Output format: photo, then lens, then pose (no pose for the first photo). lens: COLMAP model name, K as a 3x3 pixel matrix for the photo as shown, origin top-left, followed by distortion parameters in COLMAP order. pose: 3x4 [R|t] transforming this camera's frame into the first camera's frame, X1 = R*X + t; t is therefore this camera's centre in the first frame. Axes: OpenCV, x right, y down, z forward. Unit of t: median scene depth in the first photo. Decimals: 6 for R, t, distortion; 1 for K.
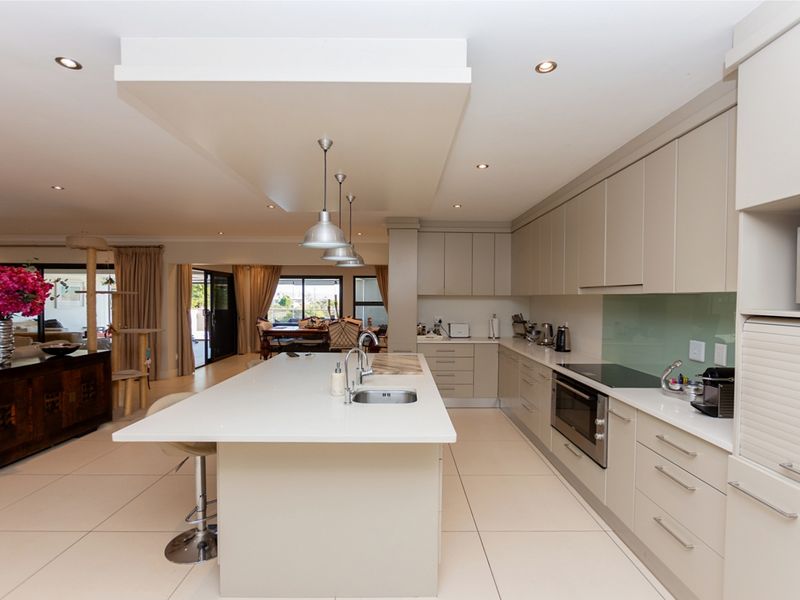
lens RADIAL K [[350.6, 0, 401.6], [0, 350.6, 303.7], [0, 0, 1]] dist [0.002703, 0.000519]
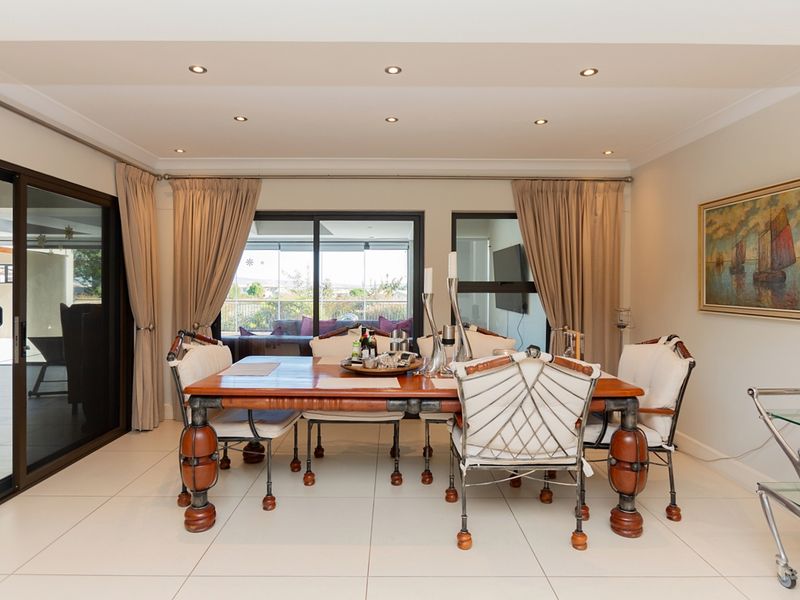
lens RADIAL K [[423.1, 0, 397.1], [0, 423.1, 293.9], [0, 0, 1]] dist [-0.005826, -0.001162]
pose [[0.999984, 0.003132, 0.004725, -0.206303], [-0.003138, 0.999994, 0.001431, 0.006639], [-0.004720, -0.001446, 0.999988, 0.575490]]
